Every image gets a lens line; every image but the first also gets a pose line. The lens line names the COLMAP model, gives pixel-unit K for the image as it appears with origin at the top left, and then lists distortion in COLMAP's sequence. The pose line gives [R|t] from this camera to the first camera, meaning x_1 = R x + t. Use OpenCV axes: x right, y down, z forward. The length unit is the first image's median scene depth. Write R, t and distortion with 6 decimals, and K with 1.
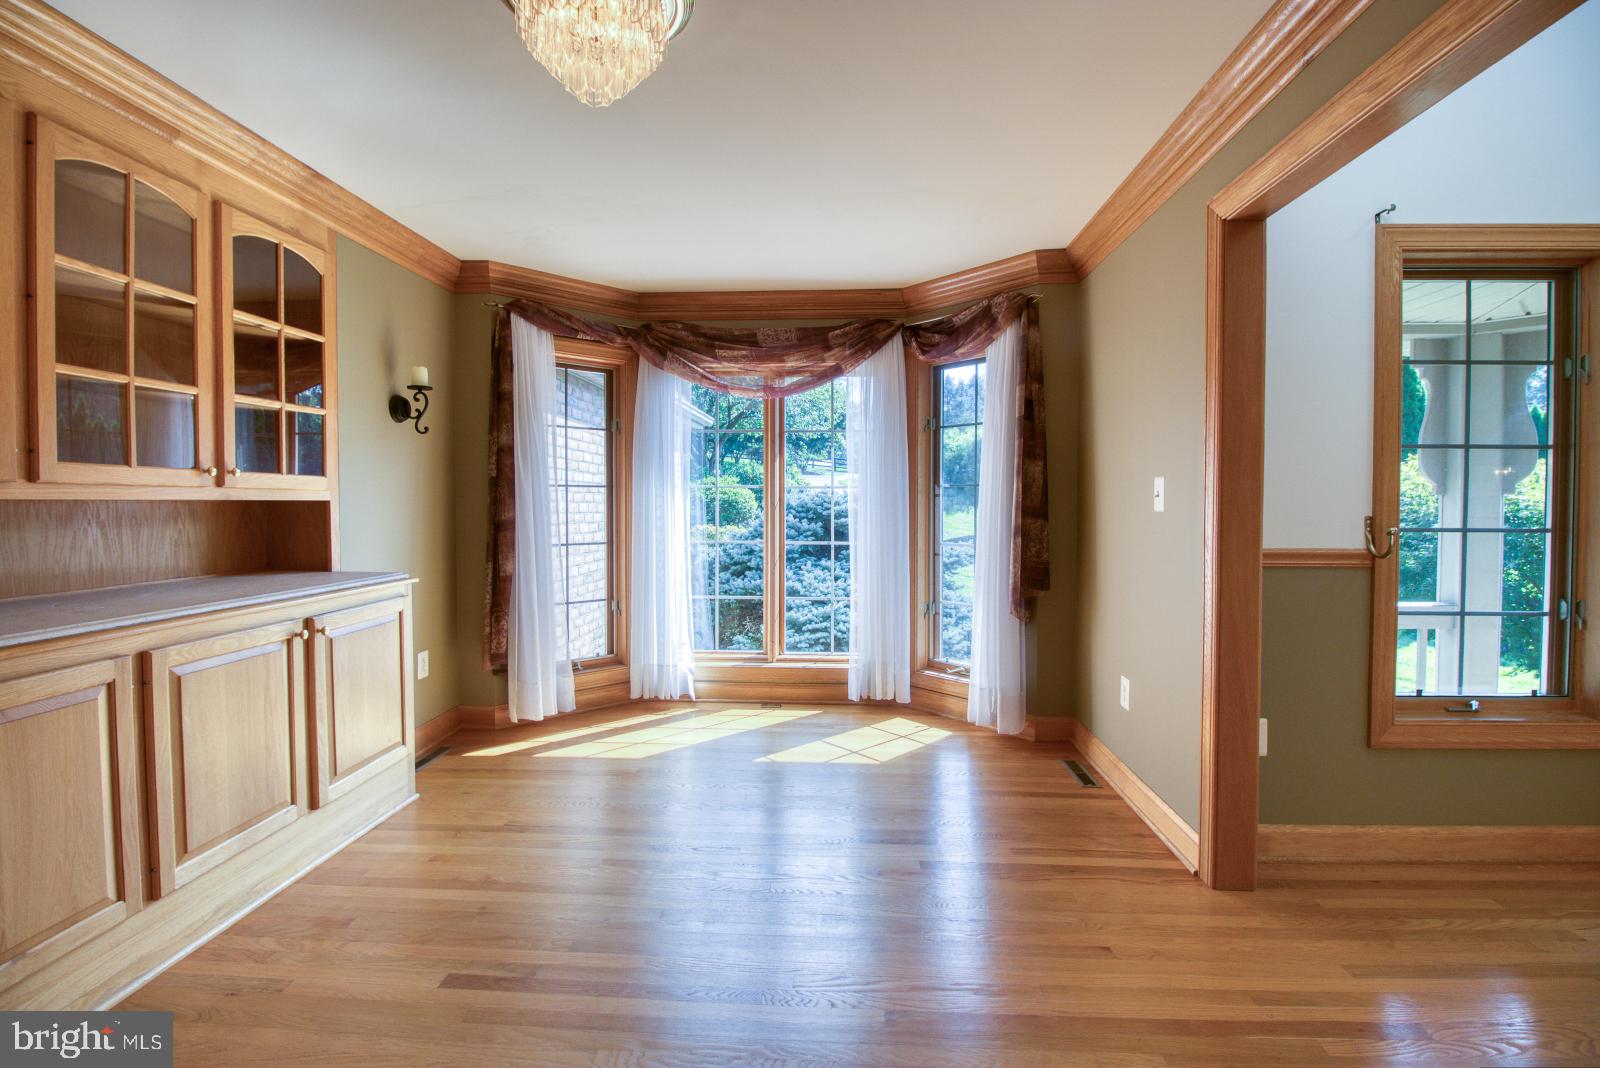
lens RADIAL K [[747.8, 0, 803.4], [0, 747.8, 517.4], [0, 0, 1]] dist [0.001052, -0.013509]
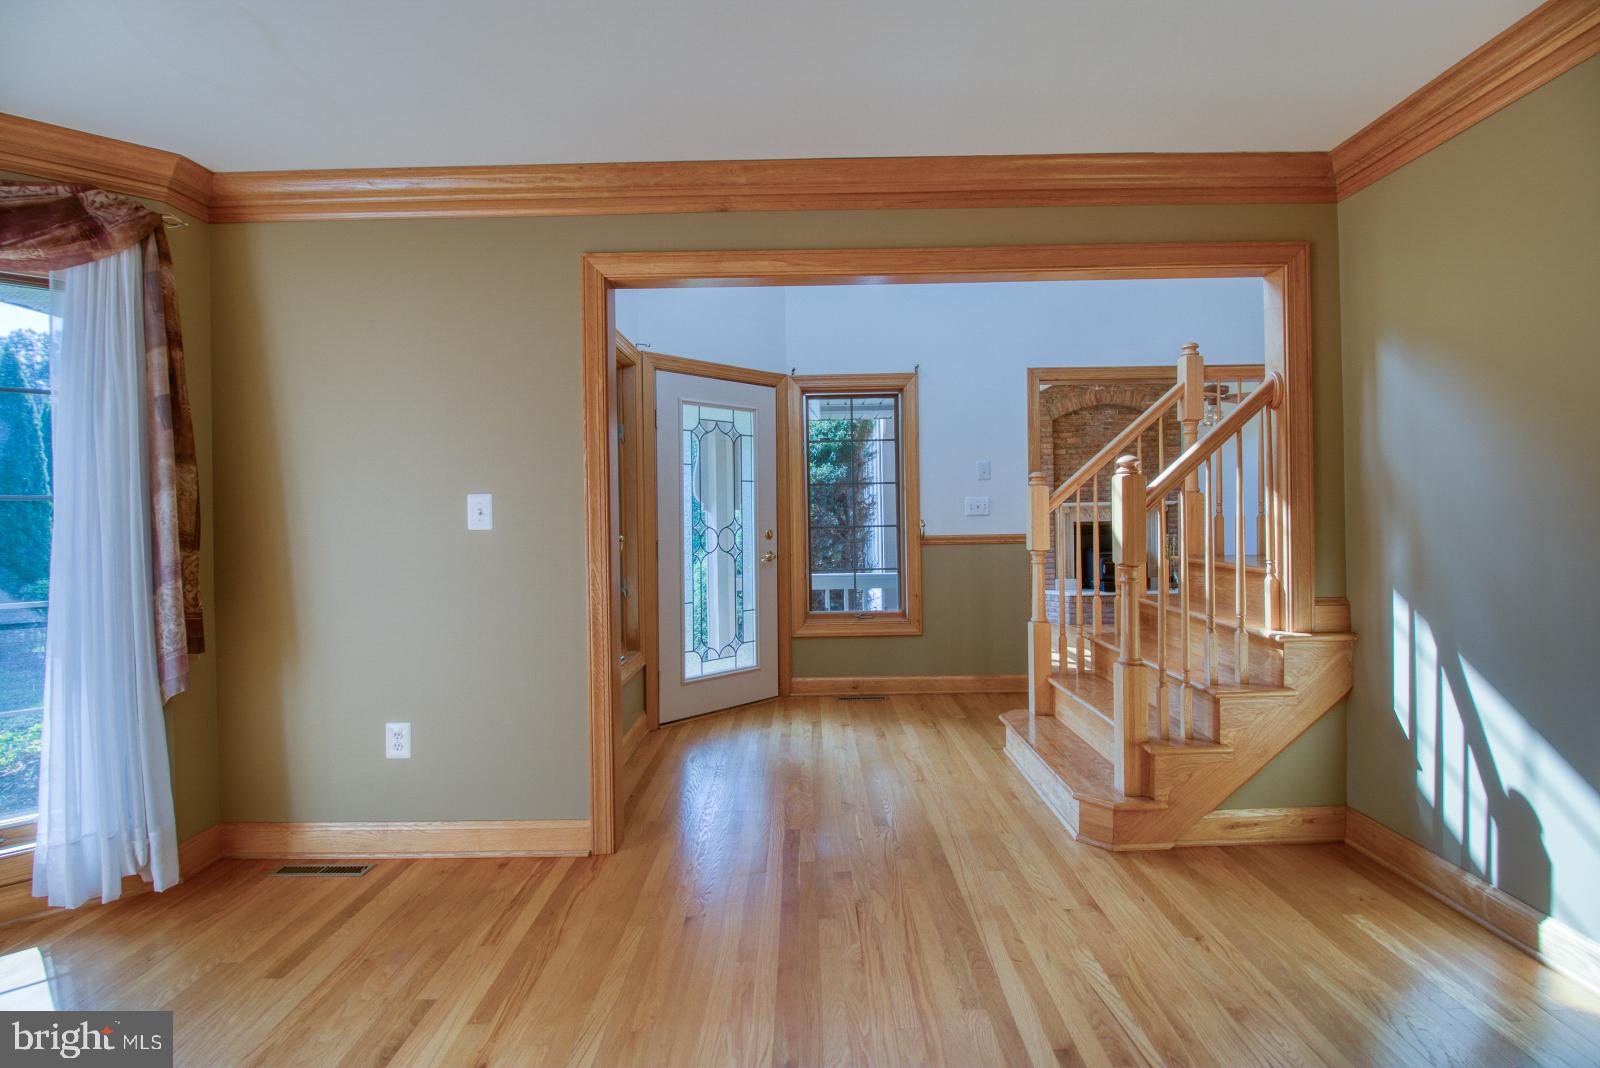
lens RADIAL K [[747.8, 0, 803.4], [0, 747.8, 517.4], [0, 0, 1]] dist [0.001052, -0.013509]
pose [[-0.063947, -0.000191, 0.997953, -0.390274], [0.037671, 0.999287, 0.002605, -0.007944], [-0.997242, 0.037760, -0.063895, 0.479806]]
